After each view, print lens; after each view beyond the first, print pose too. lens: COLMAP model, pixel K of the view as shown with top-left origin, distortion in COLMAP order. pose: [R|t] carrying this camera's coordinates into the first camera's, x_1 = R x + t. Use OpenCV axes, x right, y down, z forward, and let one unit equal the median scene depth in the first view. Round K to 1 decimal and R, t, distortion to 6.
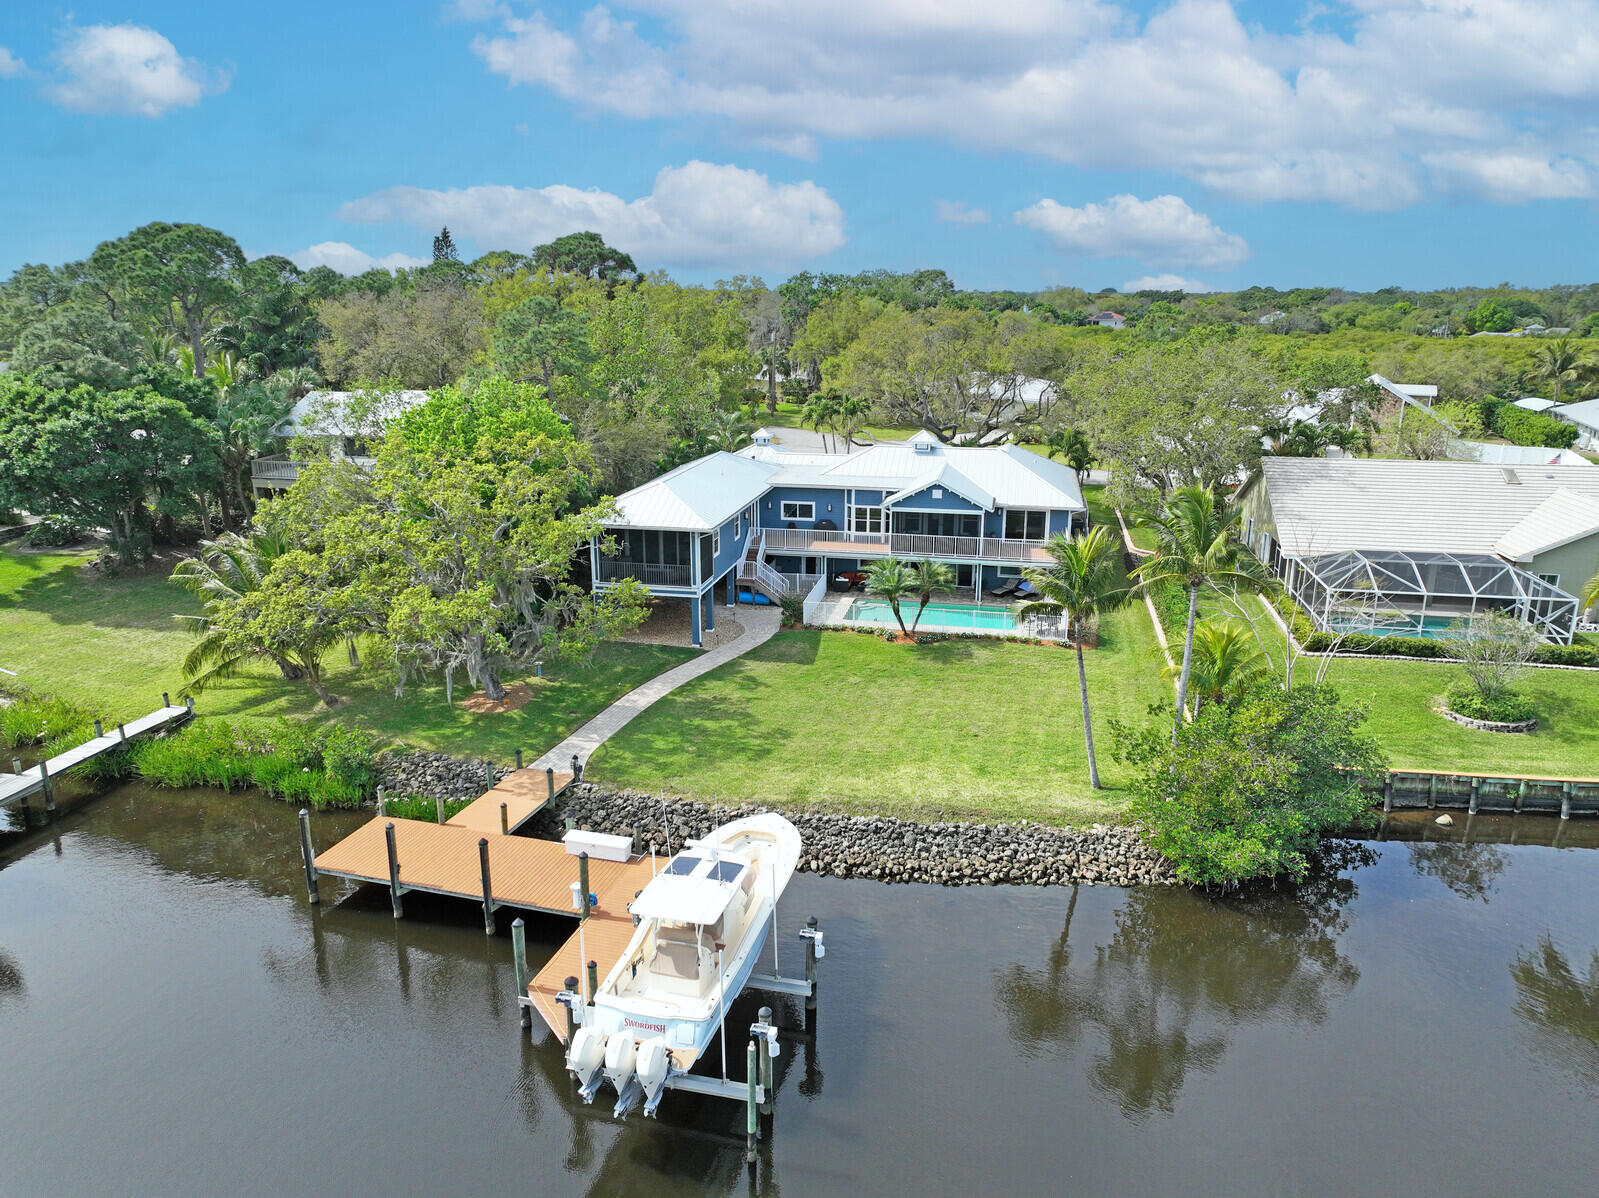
lens RADIAL K [[1123.1, 0, 804.6], [0, 1123.1, 596.3], [0, 0, 1]] dist [0.006656, 0.000861]
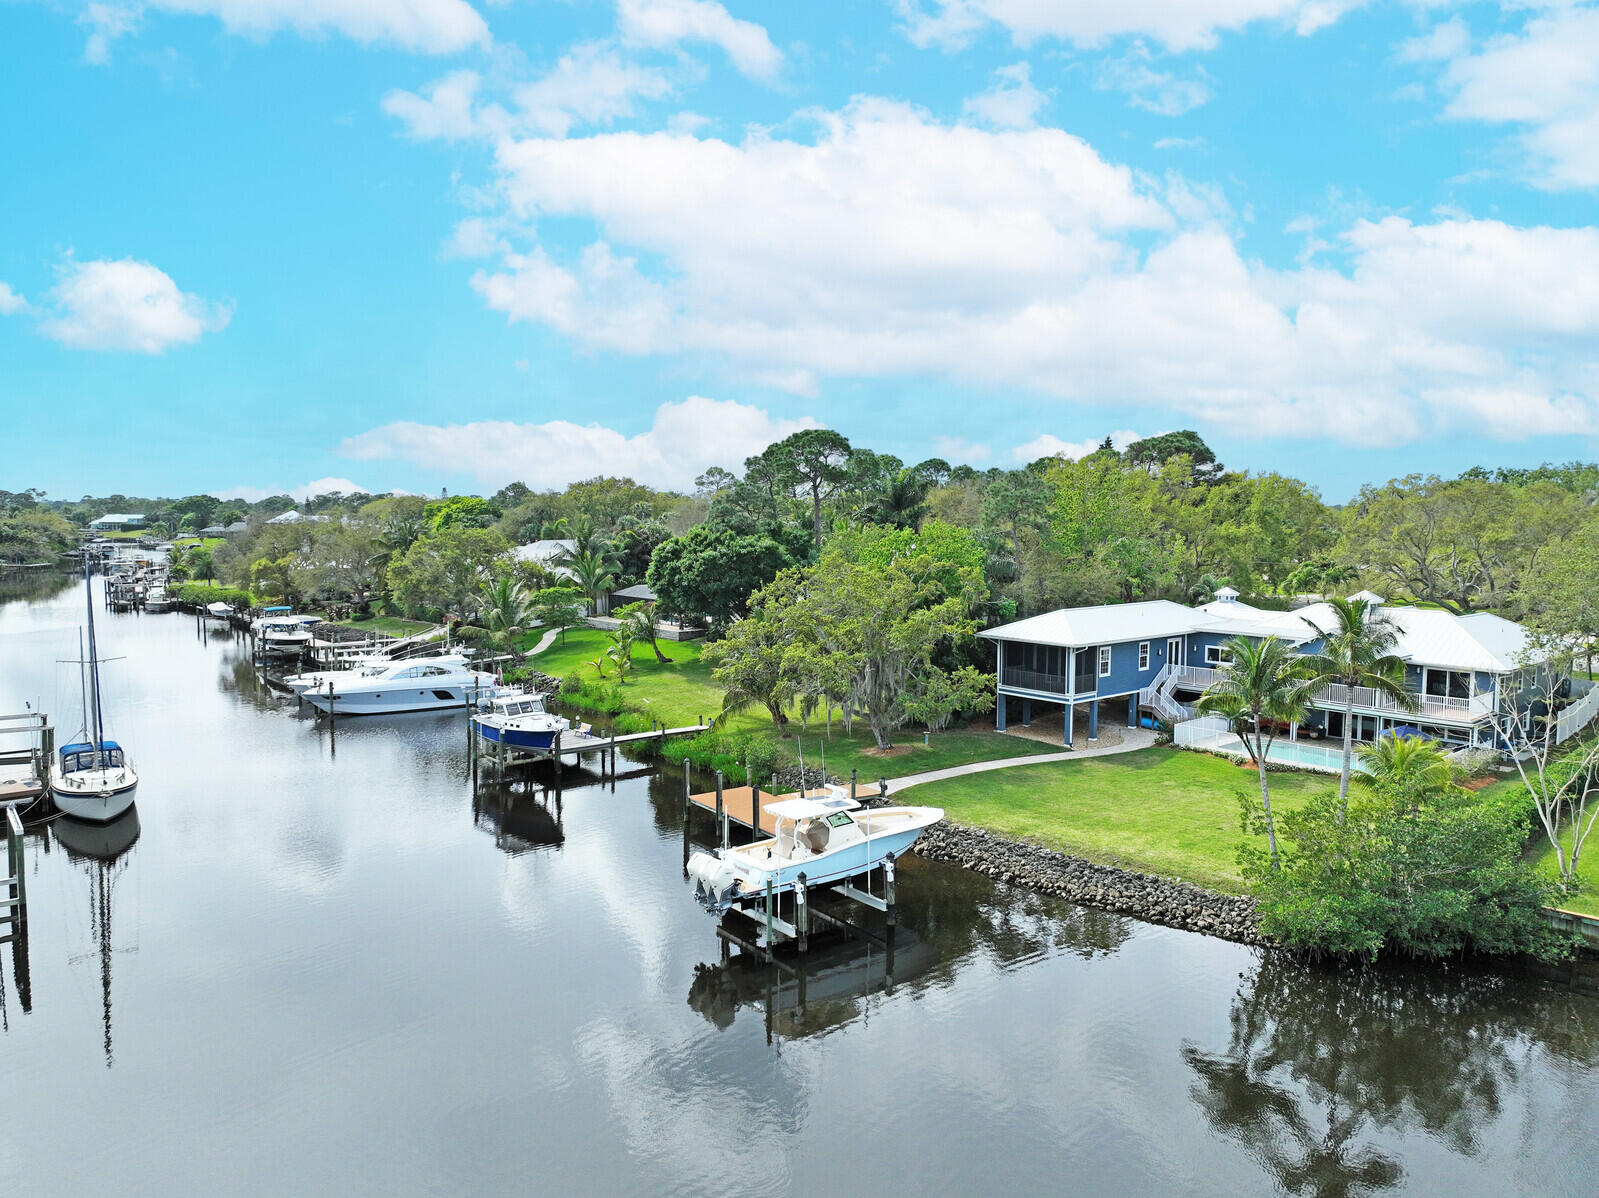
lens RADIAL K [[1123.1, 0, 801.2], [0, 1123.1, 593.2], [0, 0, 1]] dist [0.006656, 0.000861]
pose [[0.788889, 0.045010, -0.612885, 0.465450], [-0.160809, 0.977683, -0.135188, 0.106512], [0.593123, 0.205206, 0.778522, -0.140546]]
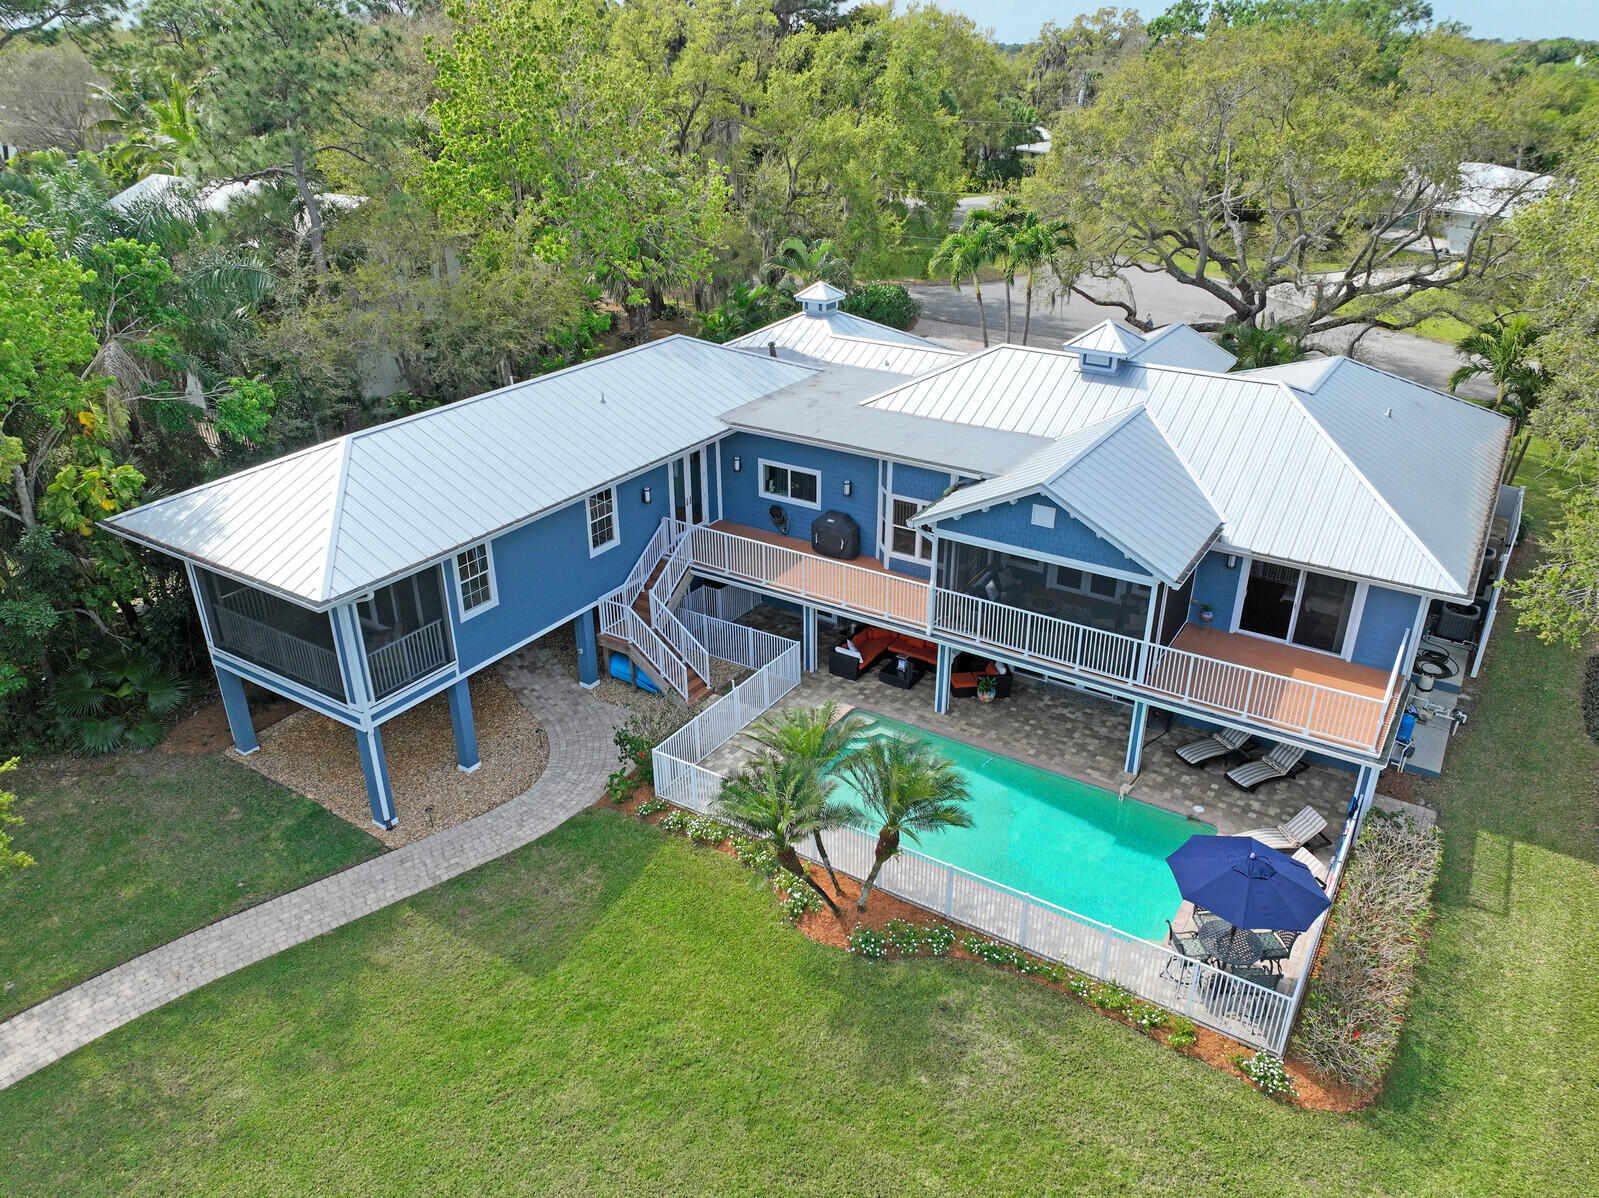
lens RADIAL K [[1123.1, 0, 806.9], [0, 1123.1, 600.7], [0, 0, 1]] dist [0.006656, 0.000861]
pose [[0.931942, 0.157134, -0.326792, 0.220794], [-0.092090, 0.974244, 0.205833, -0.172096], [0.350719, -0.161730, 0.922410, 0.774158]]
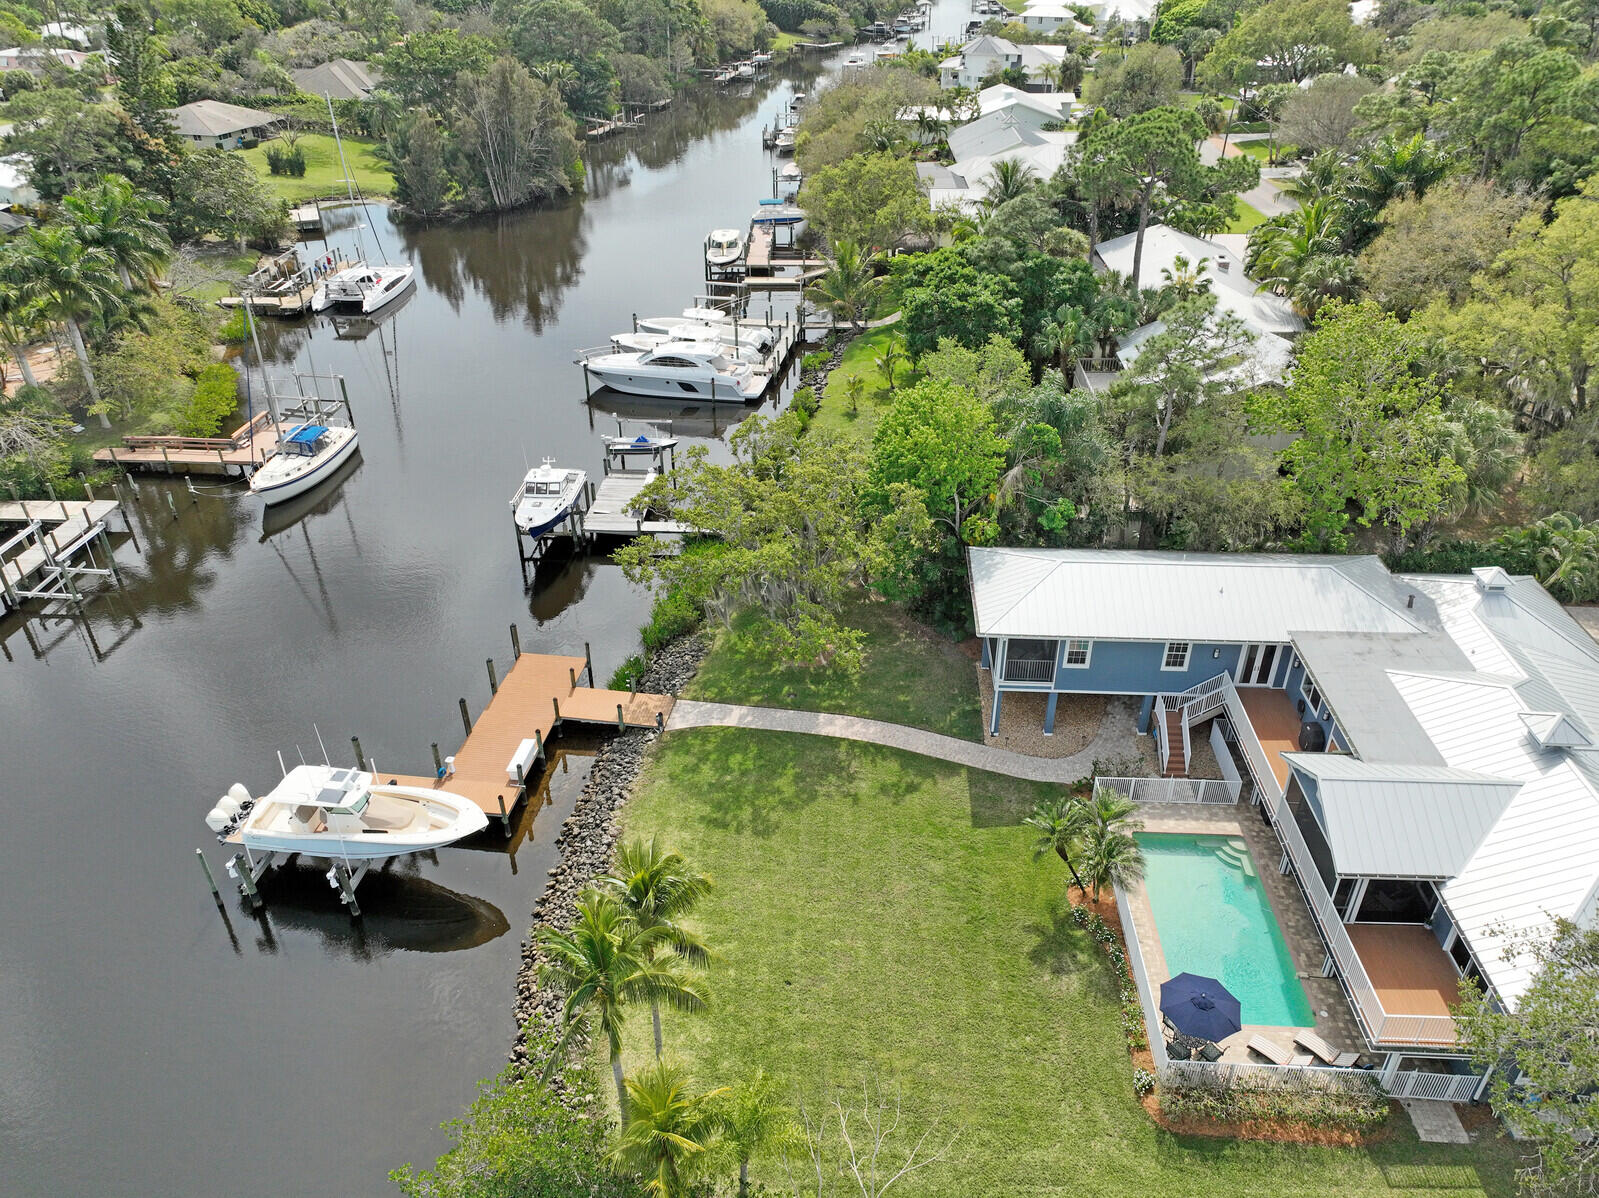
lens RADIAL K [[1123.1, 0, 804.6], [0, 1123.1, 588.6], [0, 0, 1]] dist [0.006656, 0.000861]
pose [[0.140468, 0.513755, -0.846359, 0.697647], [-0.250905, 0.845402, 0.471532, -0.523761], [0.957766, 0.146120, 0.247656, 0.707683]]
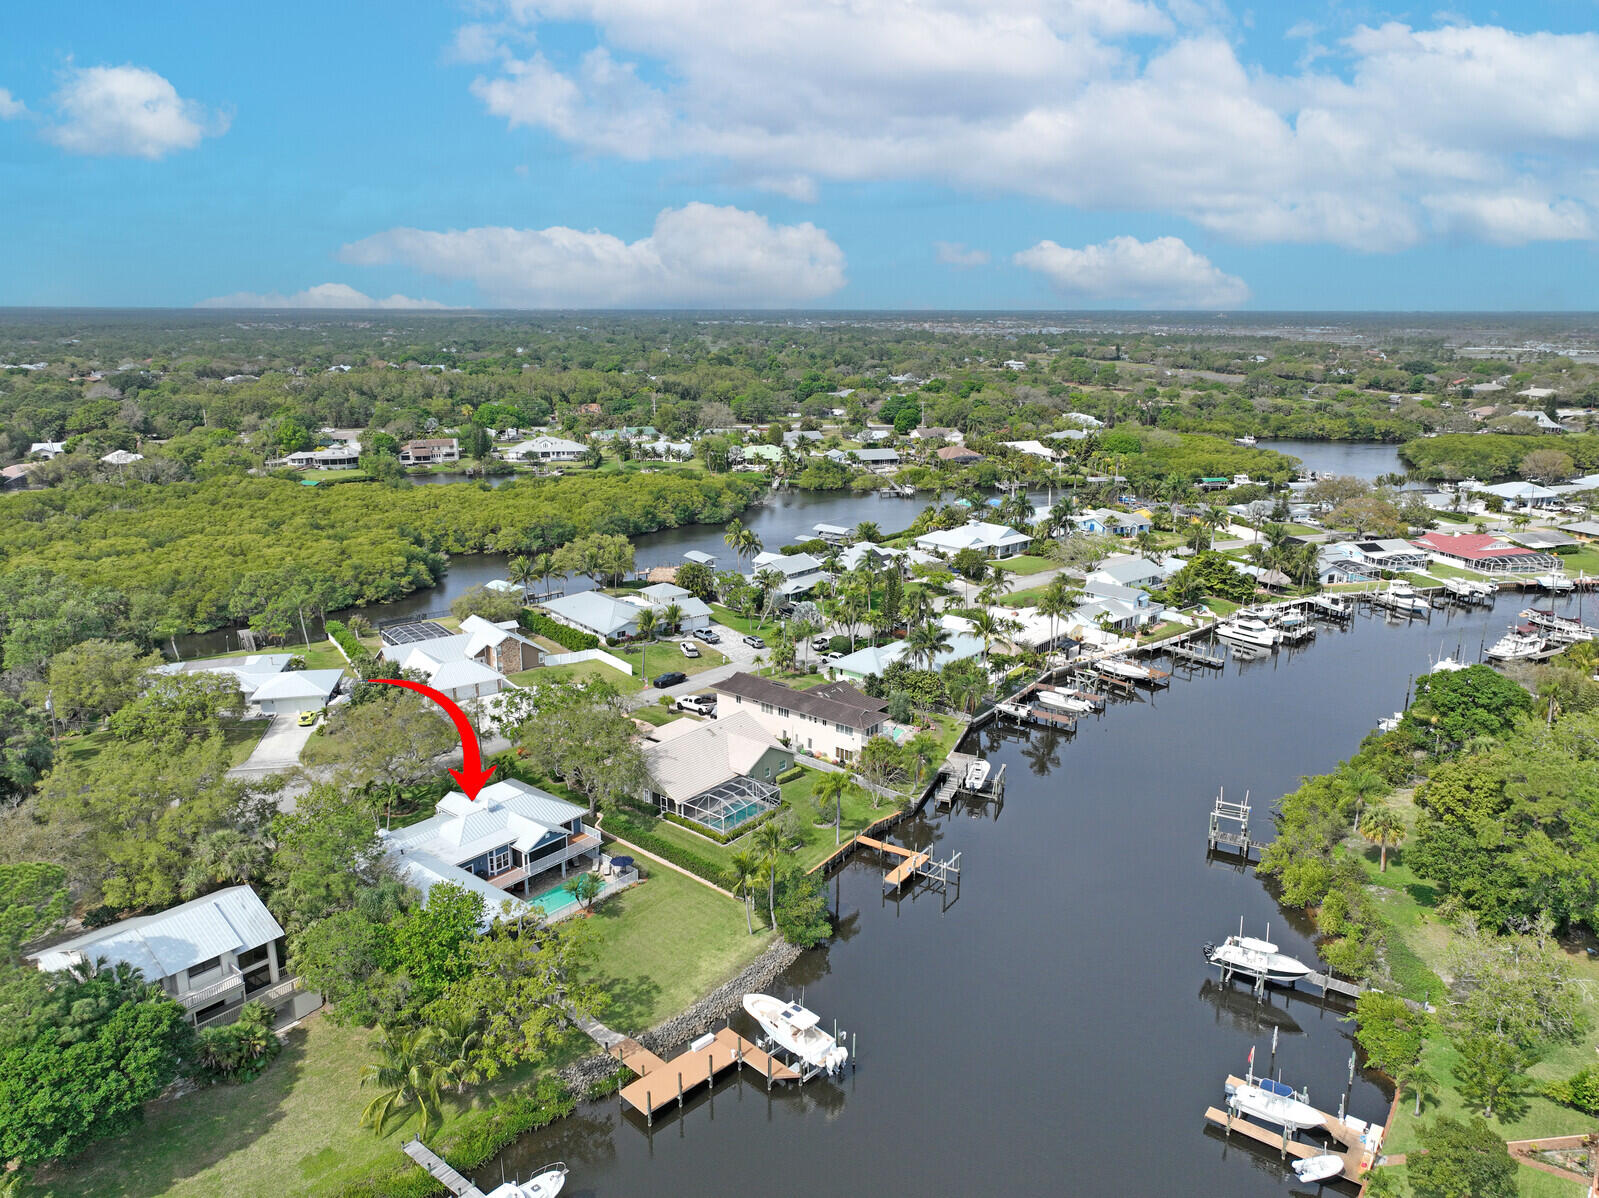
lens RADIAL K [[1123.1, 0, 805.4], [0, 1123.1, 589.6], [0, 0, 1]] dist [0.006656, 0.000861]
pose [[0.470377, -0.220863, 0.854380, -1.576696], [0.228445, 0.965646, 0.123856, -0.815610], [-0.852384, 0.136920, 0.504672, -0.535211]]
